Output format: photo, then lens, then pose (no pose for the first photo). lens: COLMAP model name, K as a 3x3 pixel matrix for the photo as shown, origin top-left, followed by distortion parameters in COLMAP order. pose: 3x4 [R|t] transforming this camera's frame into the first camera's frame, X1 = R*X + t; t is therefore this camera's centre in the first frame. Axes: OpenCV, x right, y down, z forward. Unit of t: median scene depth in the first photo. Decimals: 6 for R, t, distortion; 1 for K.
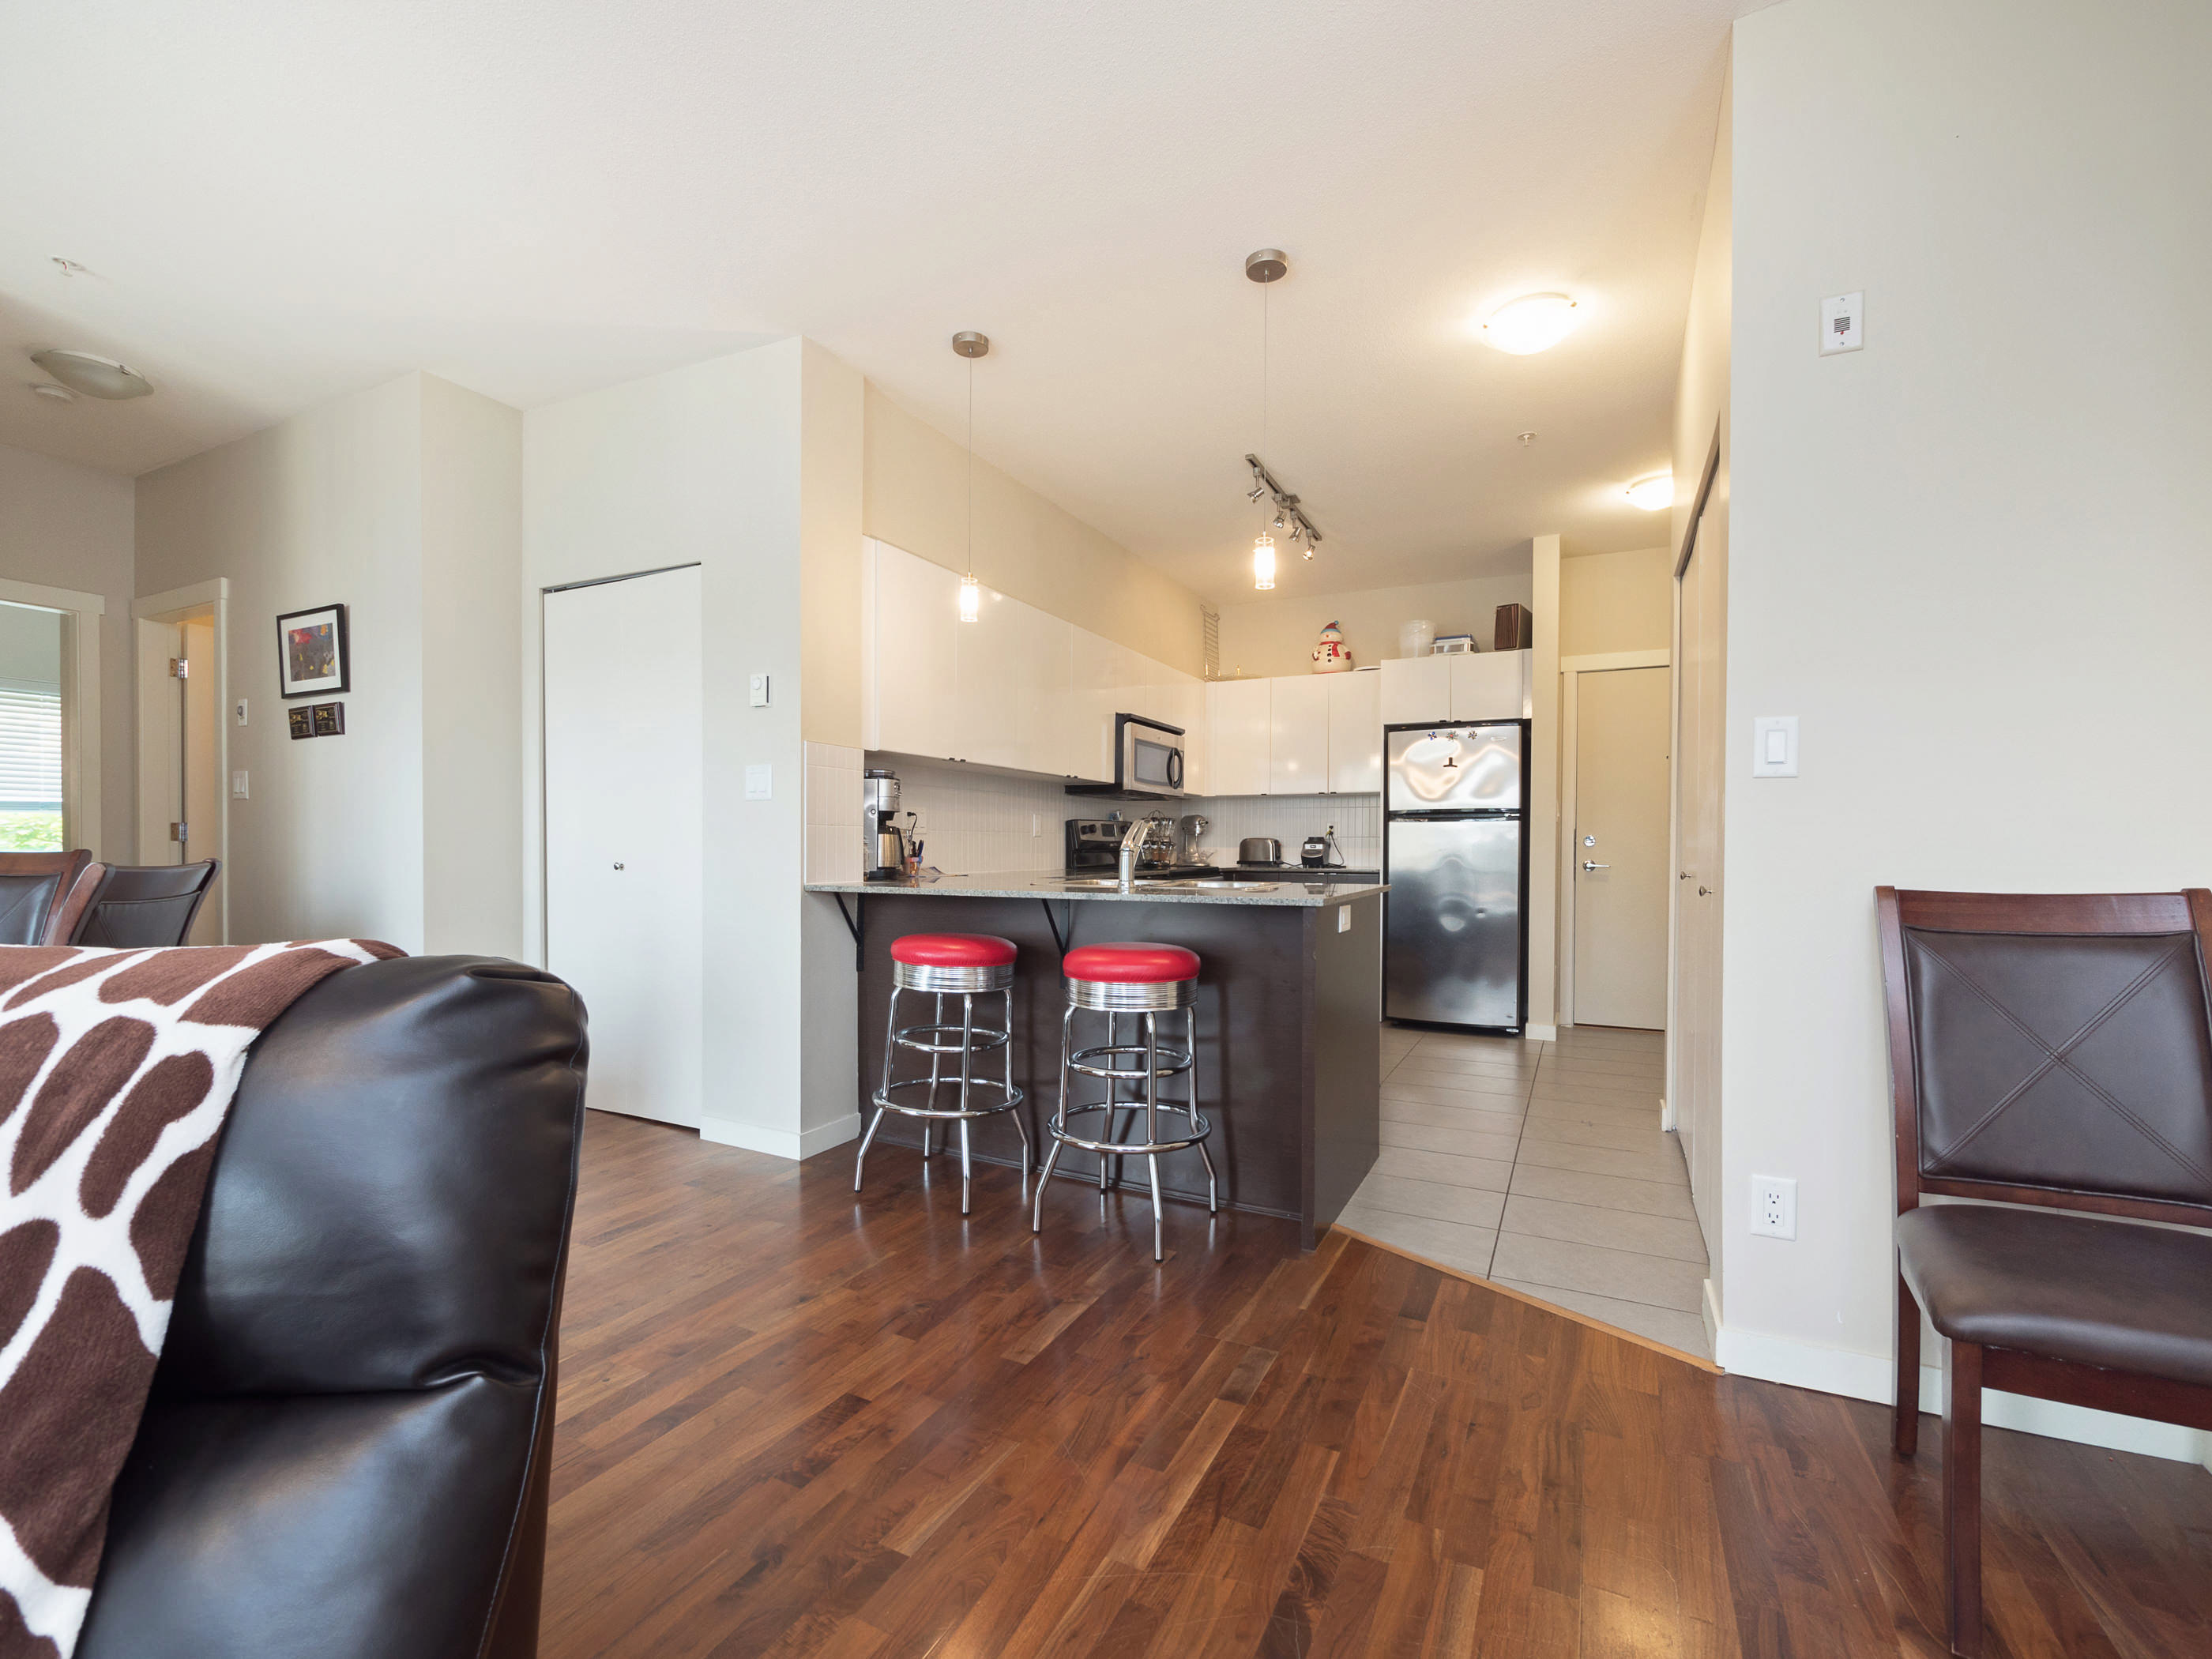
lens RADIAL K [[949.0, 0, 1116.3], [0, 949.0, 862.2], [0, 0, 1]] dist [0.002546, -0.000349]
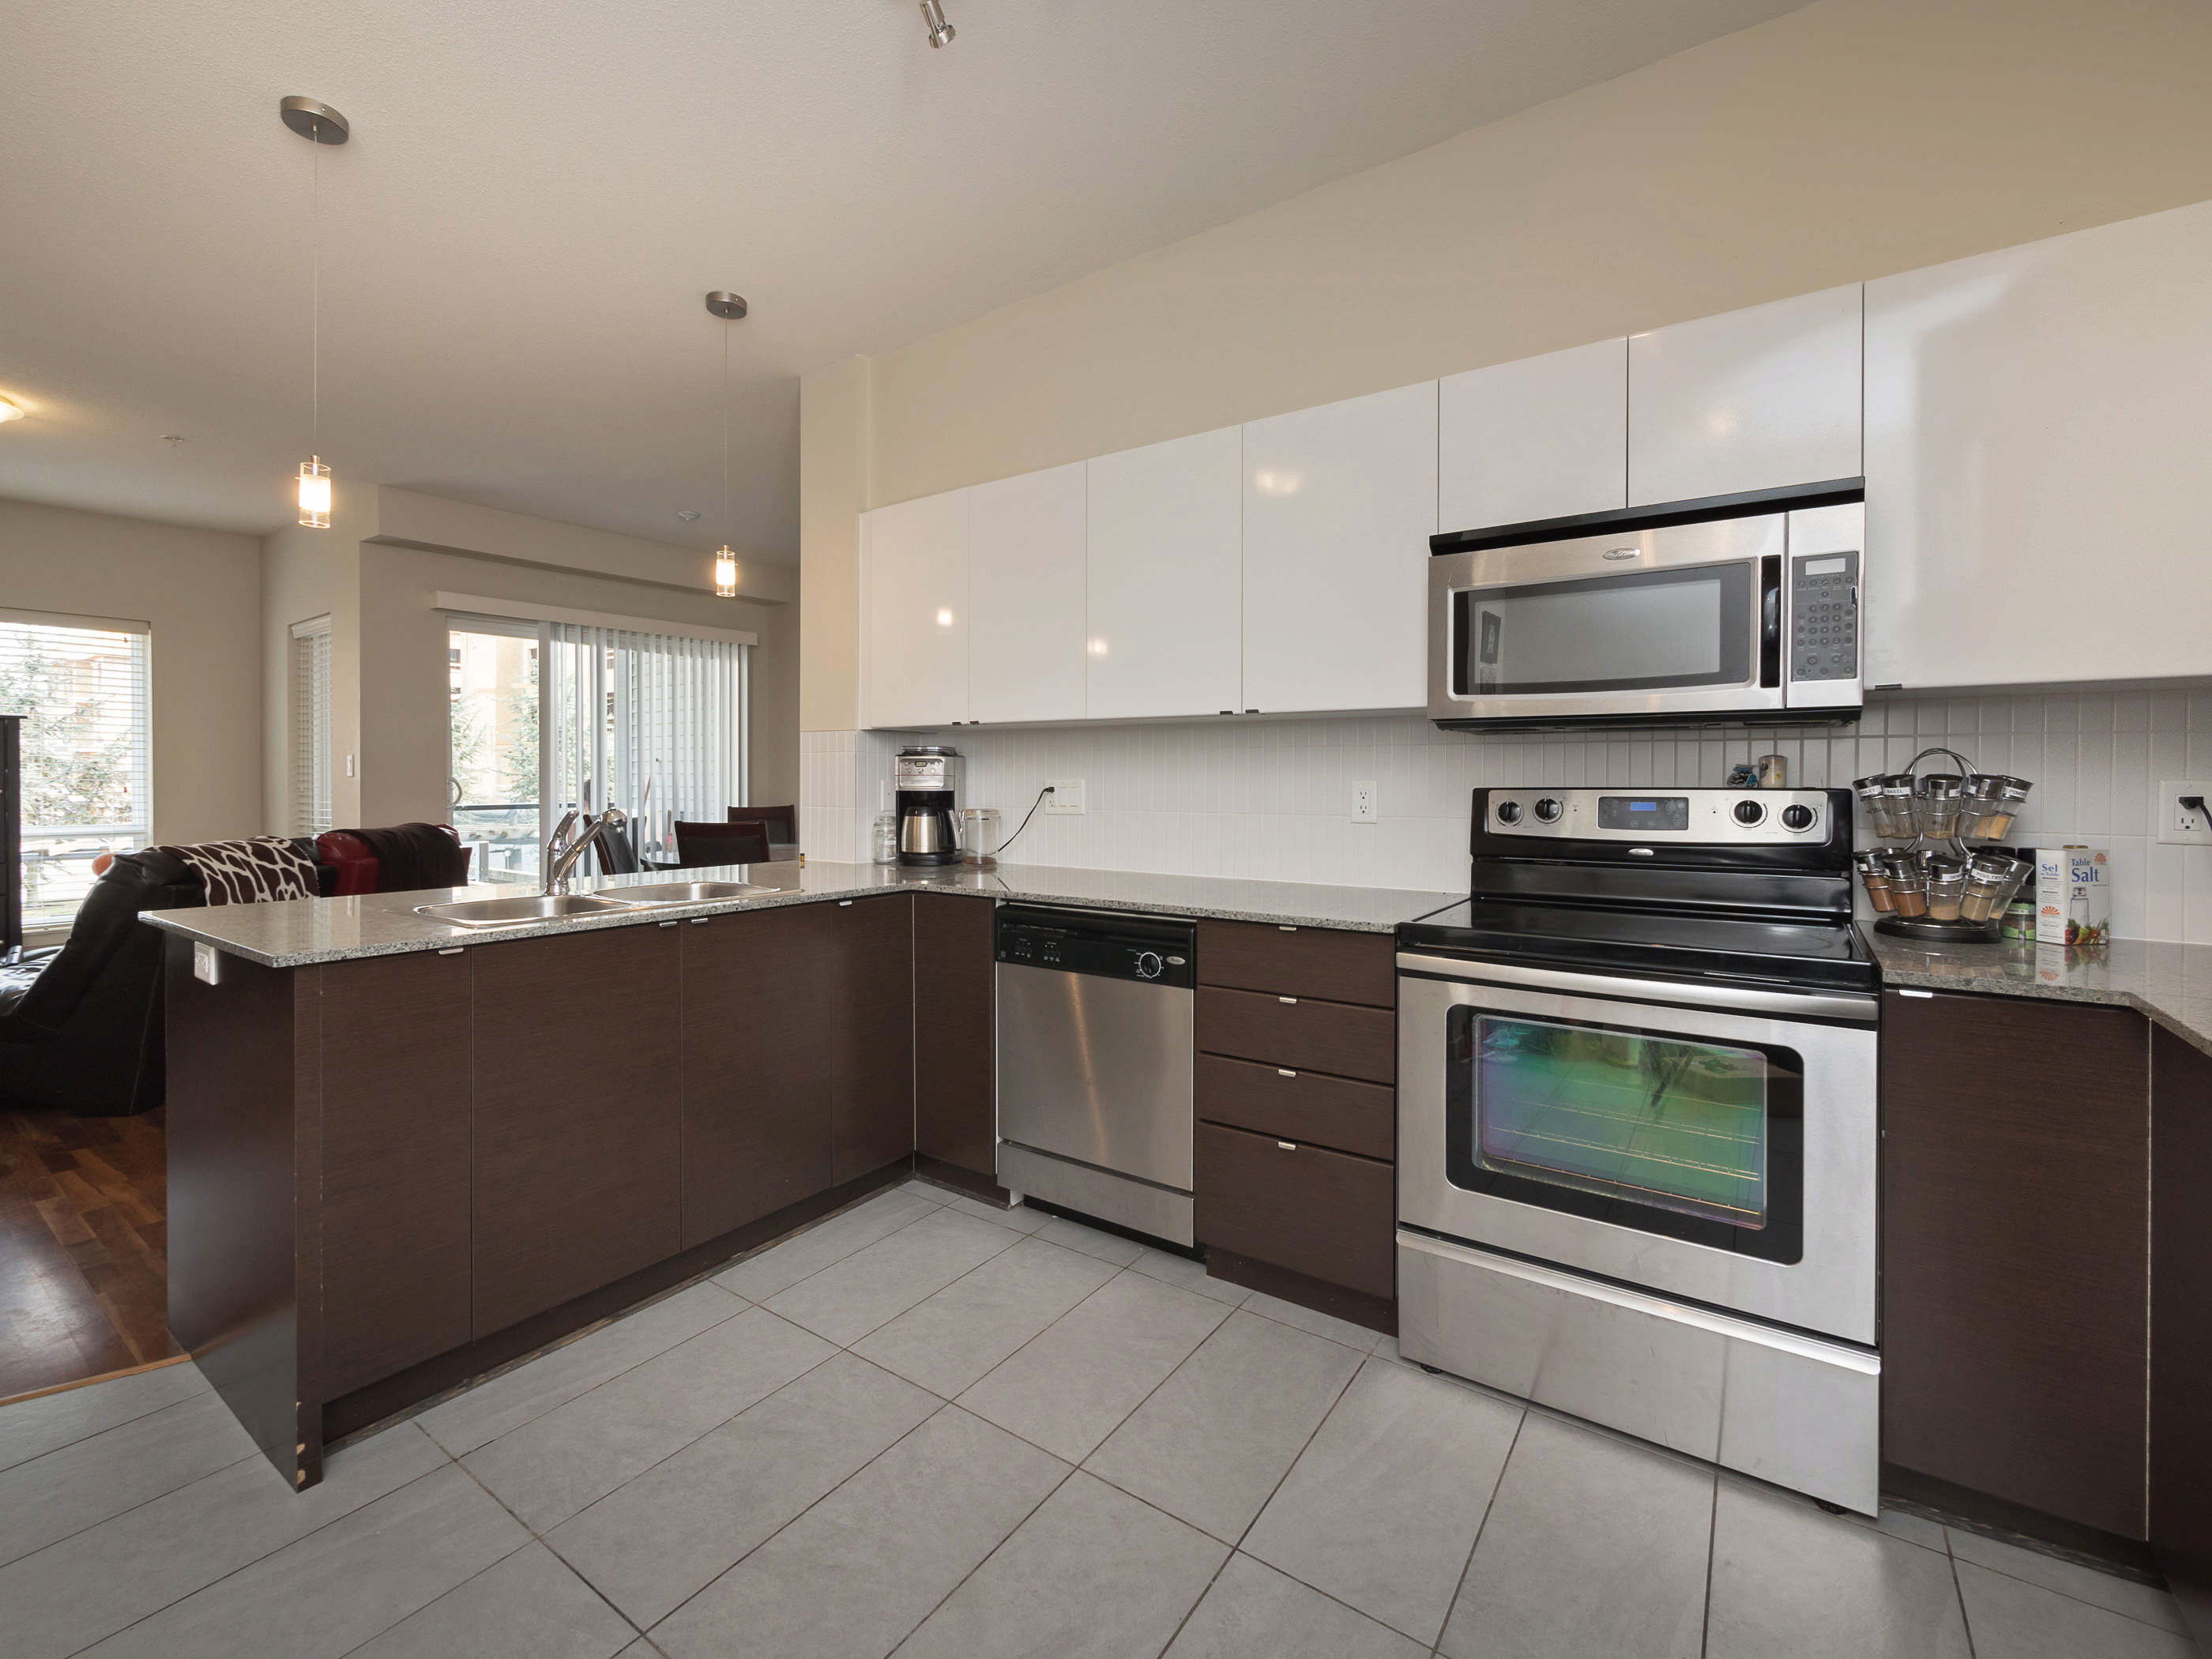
lens RADIAL K [[949.0, 0, 1154.3], [0, 949.0, 785.8], [0, 0, 1]] dist [0.002546, -0.000349]
pose [[-0.113185, 0.004734, -0.993563, 0.506851], [-0.018541, 0.999804, 0.006876, -0.054677], [0.993401, 0.019200, -0.113076, 1.058757]]
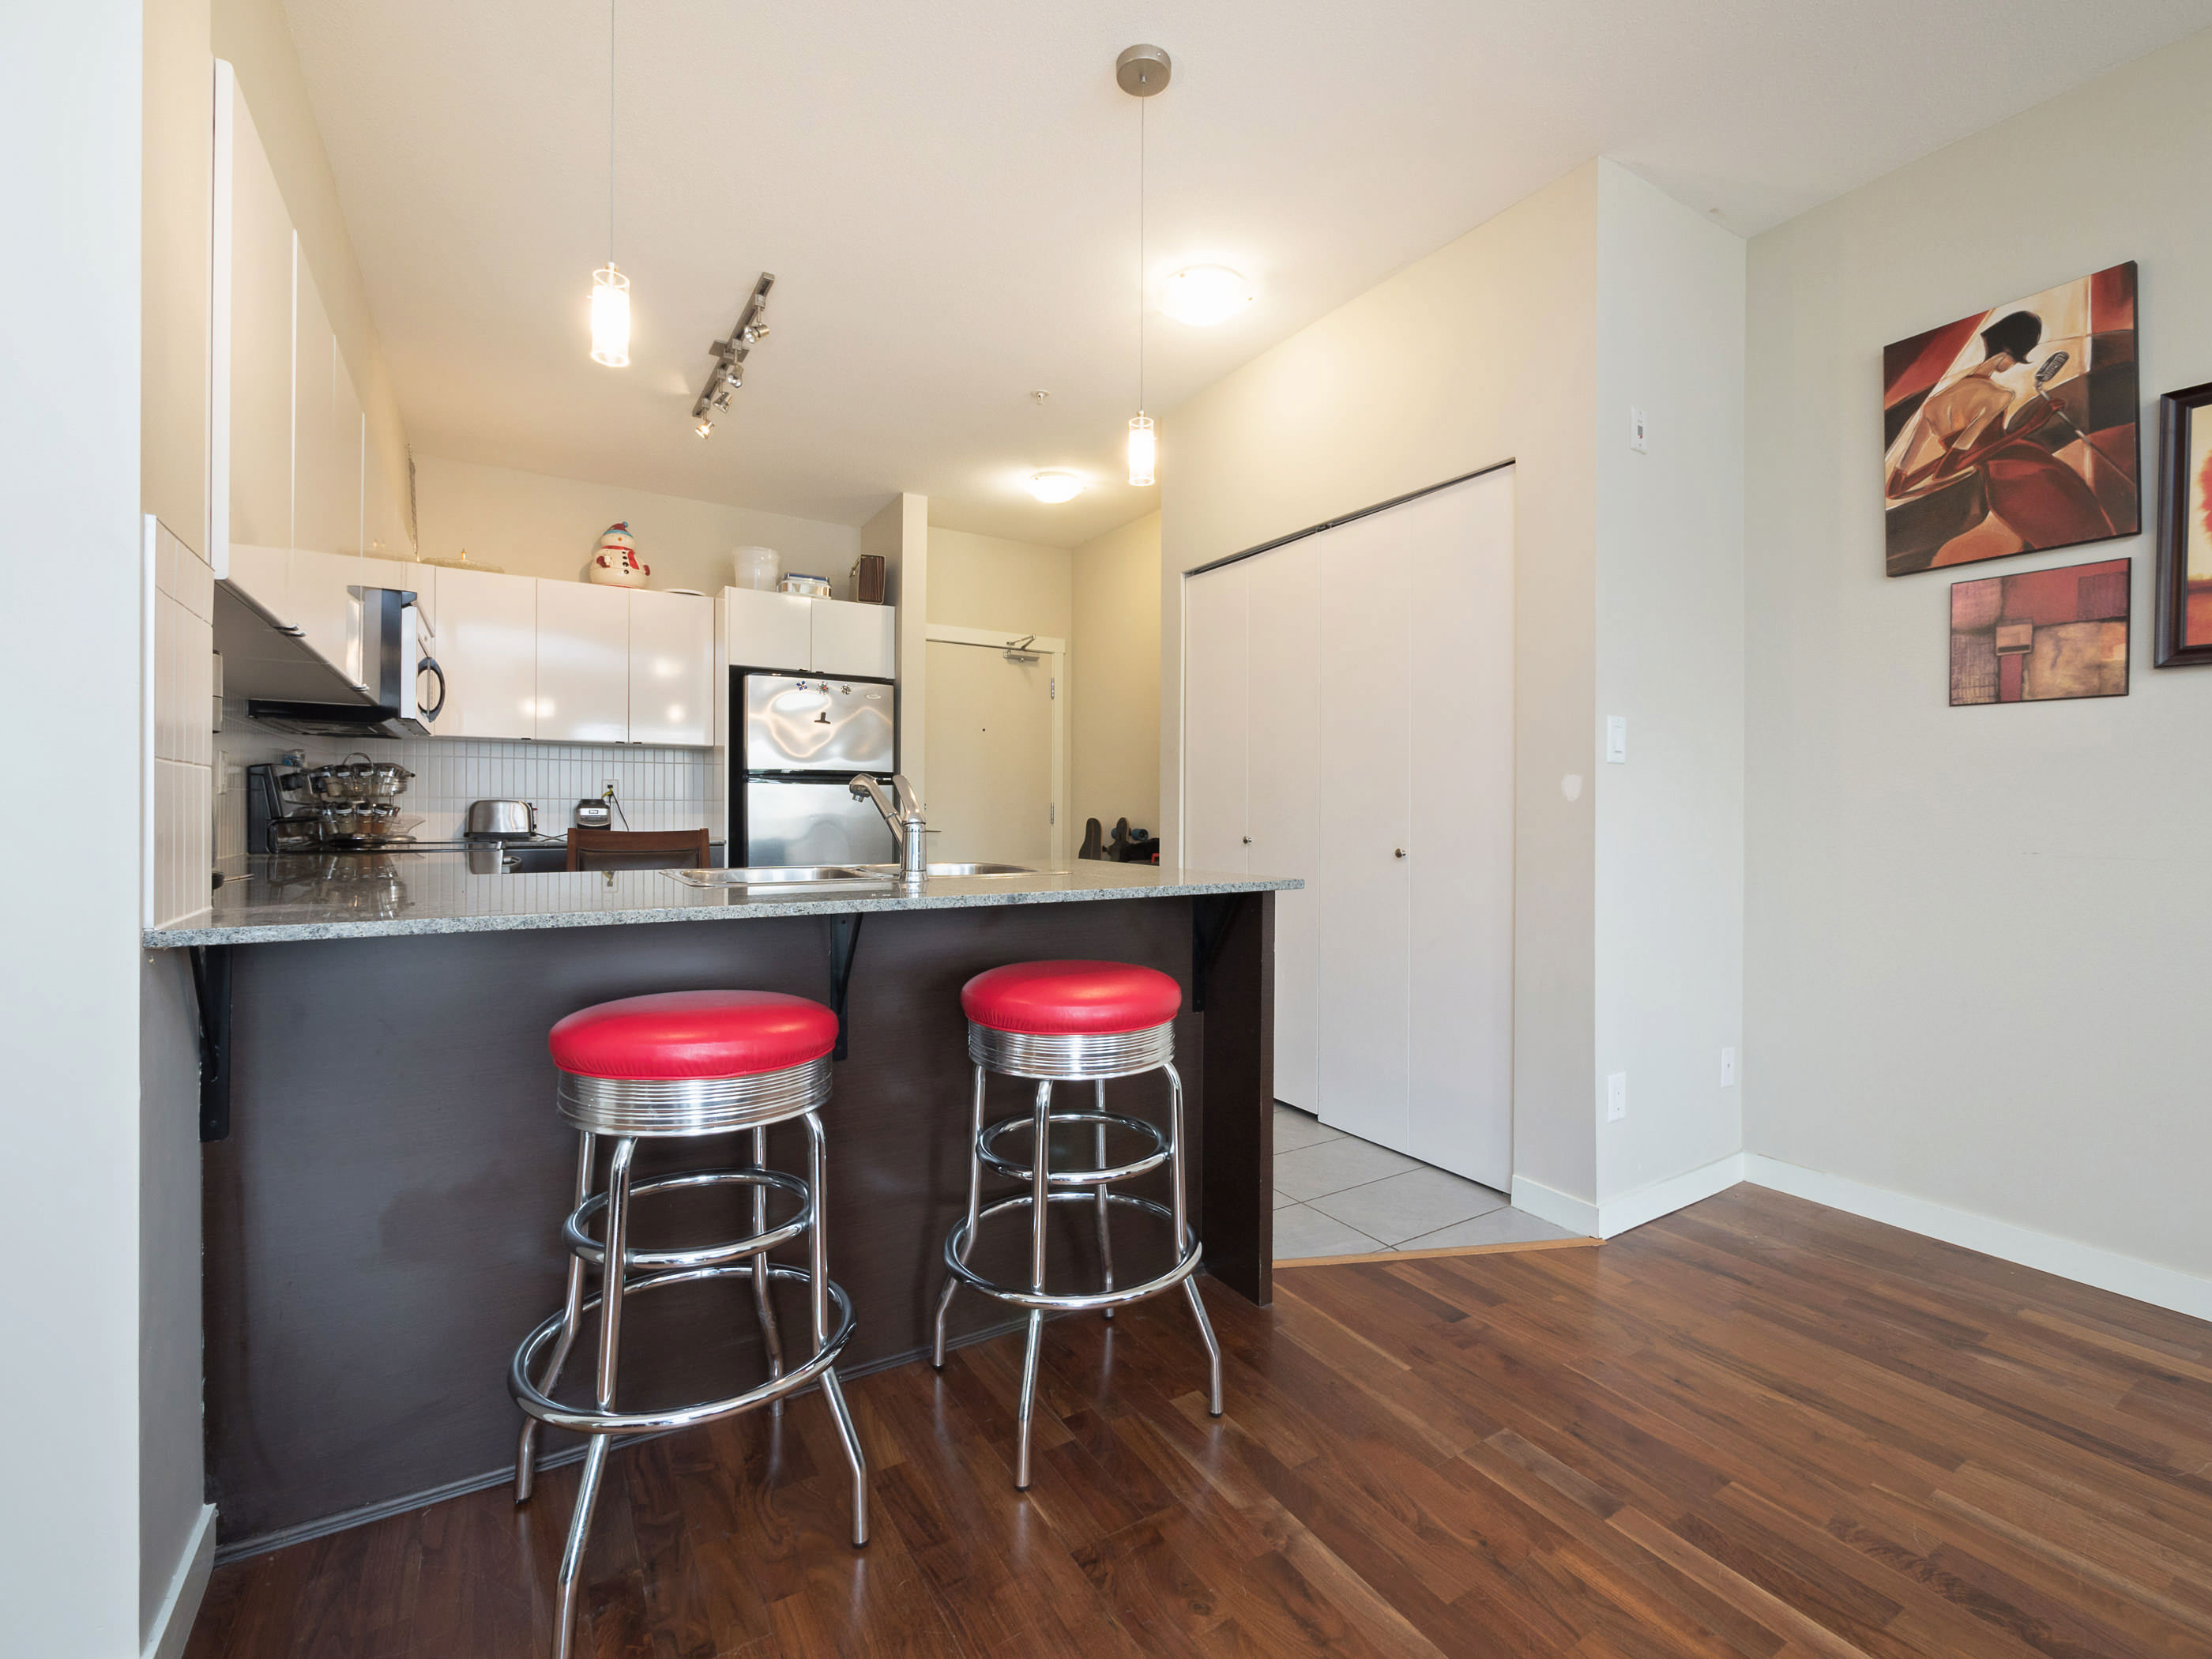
lens RADIAL K [[949.0, 0, 1094.7], [0, 949.0, 807.9], [0, 0, 1]] dist [0.002546, -0.000349]
pose [[0.526086, 0.002199, 0.850429, -0.311882], [0.011977, 0.999878, -0.009995, -0.010241], [-0.850347, 0.015444, 0.525995, 0.367292]]
